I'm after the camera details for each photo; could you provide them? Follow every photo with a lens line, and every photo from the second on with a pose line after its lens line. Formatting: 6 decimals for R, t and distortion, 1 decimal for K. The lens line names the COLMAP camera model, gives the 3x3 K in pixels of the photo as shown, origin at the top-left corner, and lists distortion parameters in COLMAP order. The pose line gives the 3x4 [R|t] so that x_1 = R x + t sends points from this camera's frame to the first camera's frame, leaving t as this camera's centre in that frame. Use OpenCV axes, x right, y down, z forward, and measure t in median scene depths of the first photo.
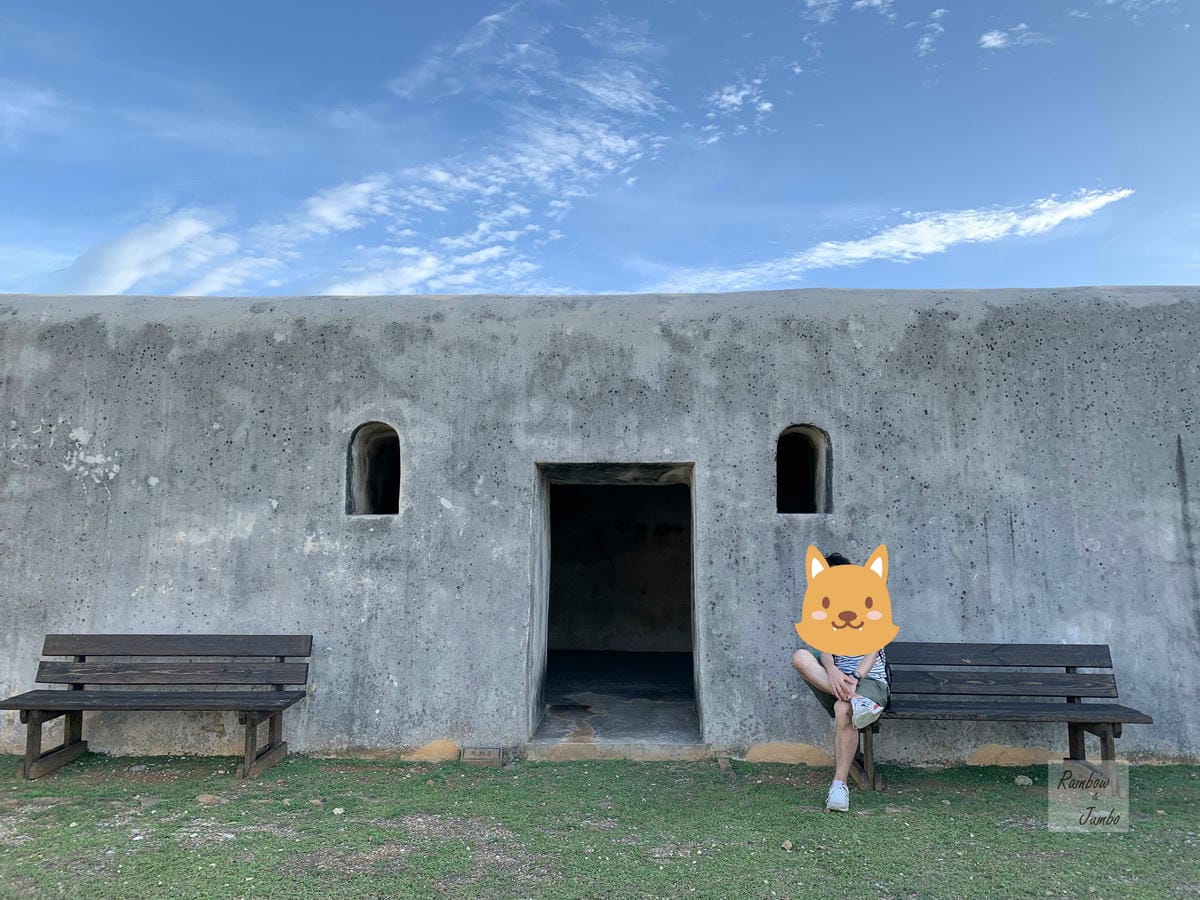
lens RADIAL K [[932.7, 0, 594.4], [0, 932.7, 453.6], [0, 0, 1]] dist [0.062378, -0.066441]
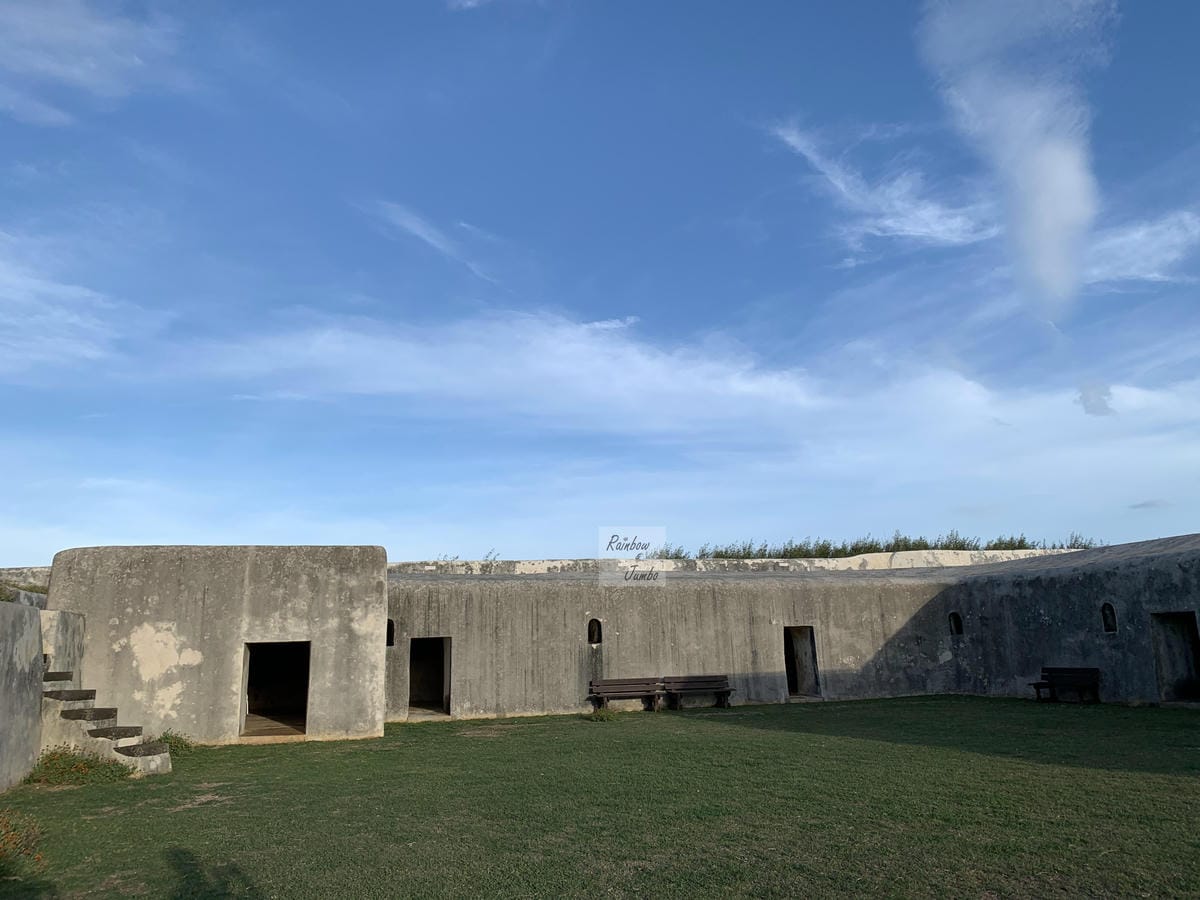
lens RADIAL K [[932.7, 0, 595.7], [0, 932.7, 458.7], [0, 0, 1]] dist [0.062378, -0.066441]
pose [[0.309423, -0.208697, -0.927741, 2.376718], [0.165908, 0.972504, -0.163433, -0.280702], [0.936340, -0.103349, 0.335540, -1.723027]]
